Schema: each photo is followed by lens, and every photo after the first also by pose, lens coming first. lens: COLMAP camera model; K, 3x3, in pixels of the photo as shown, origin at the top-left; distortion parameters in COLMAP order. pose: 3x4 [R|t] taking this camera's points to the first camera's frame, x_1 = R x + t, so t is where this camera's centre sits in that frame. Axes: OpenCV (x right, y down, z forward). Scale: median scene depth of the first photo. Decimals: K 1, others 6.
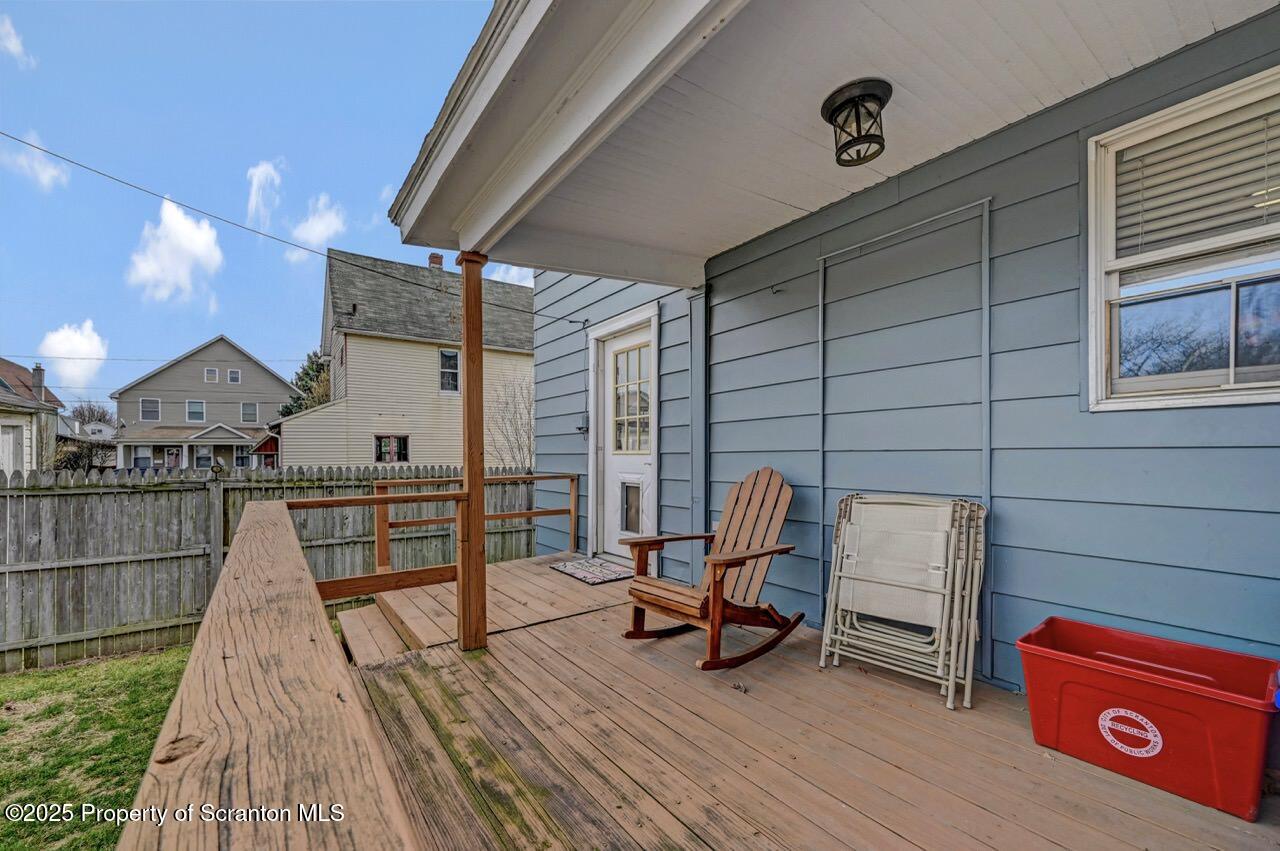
lens RADIAL K [[517.3, 0, 644.3], [0, 517.3, 450.0], [0, 0, 1]] dist [-0.000043, 0.000002]
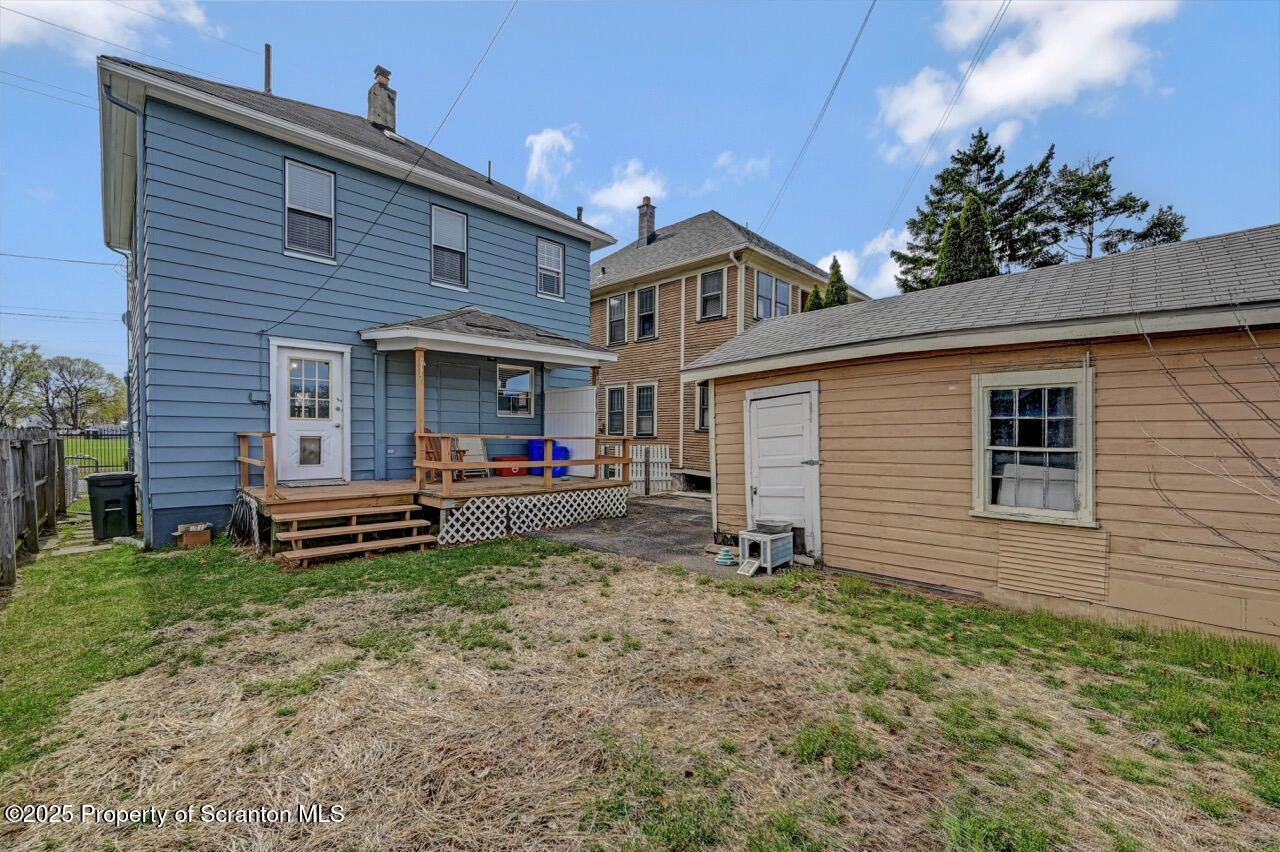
lens RADIAL K [[543.8, 0, 638.7], [0, 543.8, 447.0], [0, 0, 1]] dist [-0.000819, 0.000064]
pose [[-0.141250, -0.016666, 0.989834, -1.866040], [-0.014557, 0.999785, 0.014756, 0.051473], [-0.989867, -0.012325, -0.141462, 0.143962]]
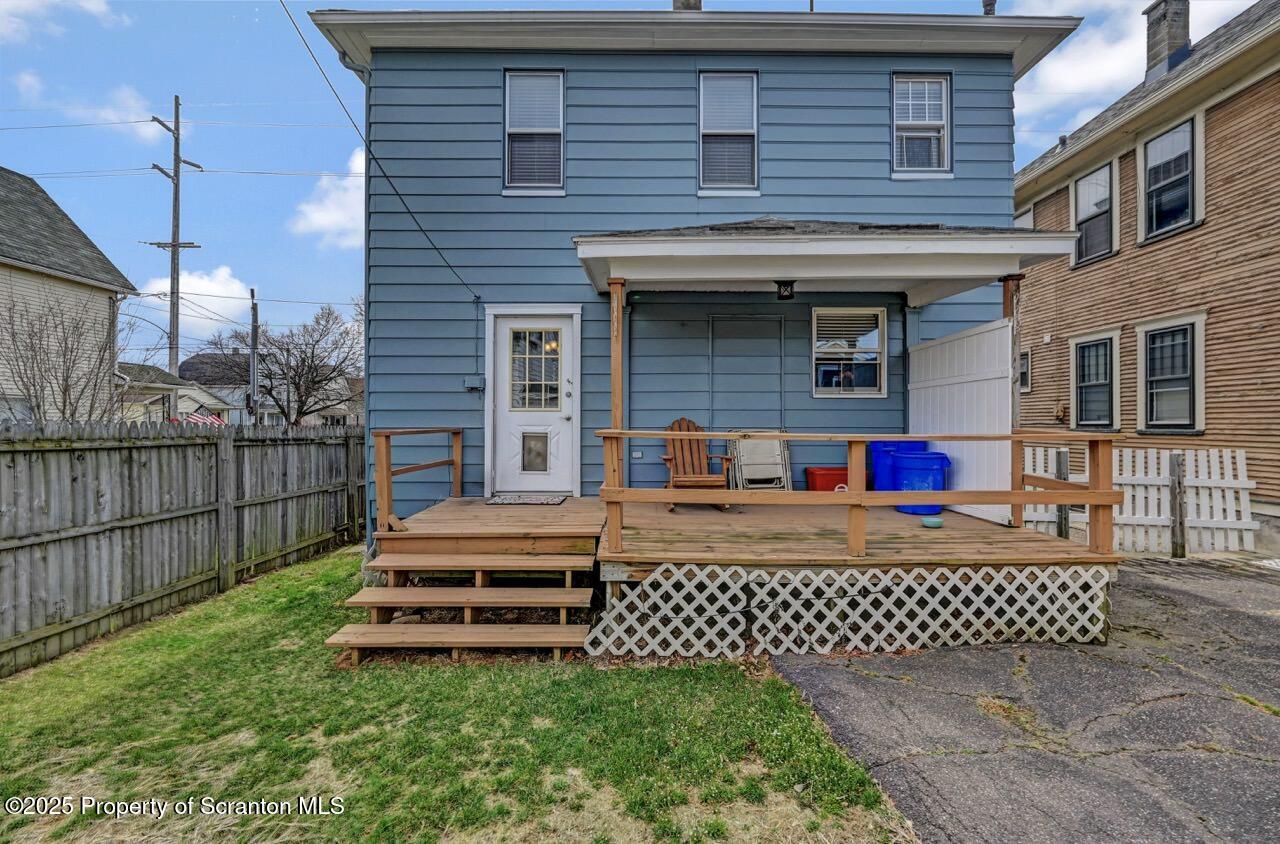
lens RADIAL K [[537.2, 0, 640.0], [0, 537.2, 422.0], [0, 0, 1]] dist [0.002671, -0.000241]
pose [[0.583265, 0.009554, 0.812226, -0.897798], [-0.009822, 0.999941, -0.004709, 0.036495], [-0.812223, -0.005231, 0.583324, -0.003497]]
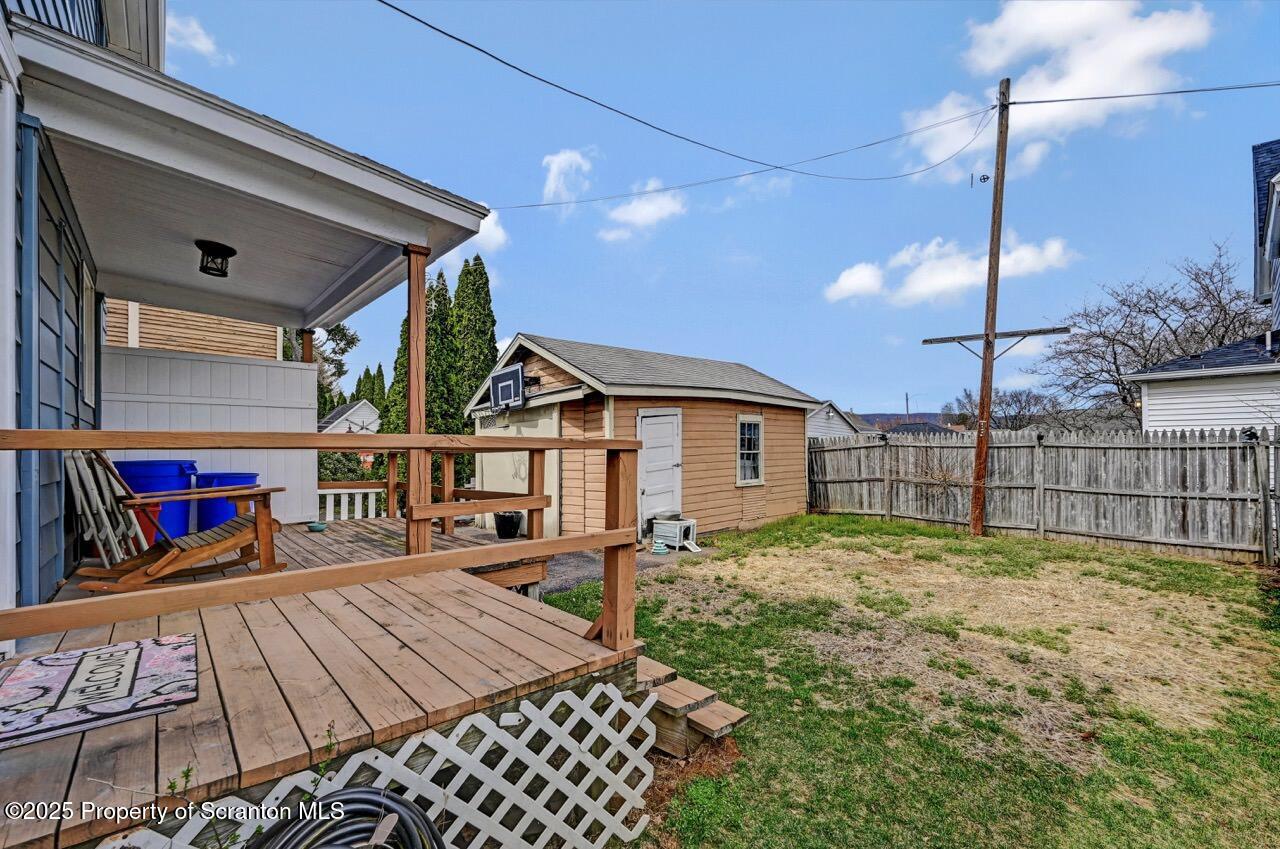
lens RADIAL K [[537.2, 0, 640.0], [0, 537.2, 424.5], [0, 0, 1]] dist [0.002671, -0.000241]
pose [[-0.994376, 0.005169, -0.105778, -0.390173], [0.010496, 0.998700, -0.049873, 0.054686], [0.105383, -0.050703, -0.993138, 1.301473]]
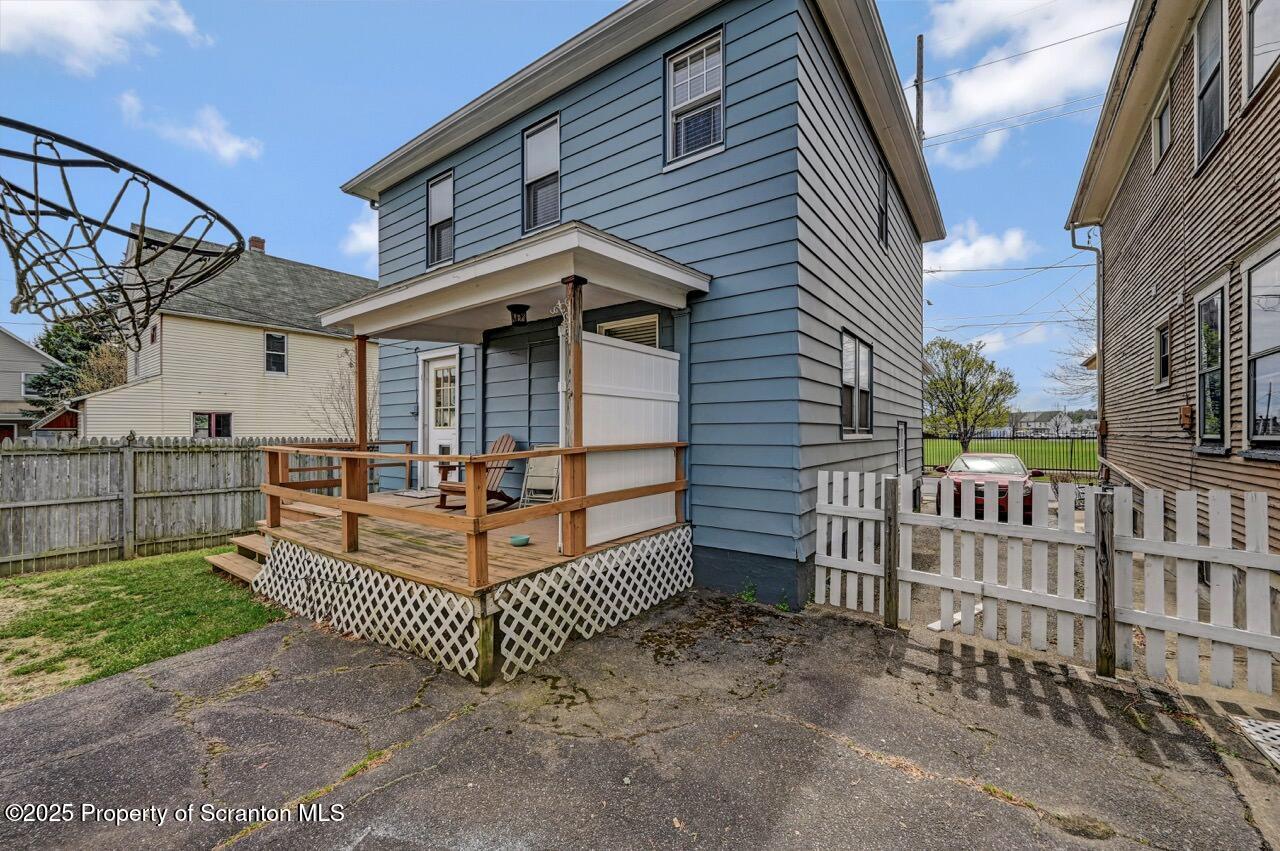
lens RADIAL K [[502.3, 0, 639.4], [0, 502.3, 431.3], [0, 0, 1]] dist [0.001805, 0.000518]
pose [[0.951804, 0.003153, 0.306691, 0.073380], [-0.004569, 0.999982, 0.003899, 0.006841], [-0.306673, -0.005112, 0.951801, -0.758689]]
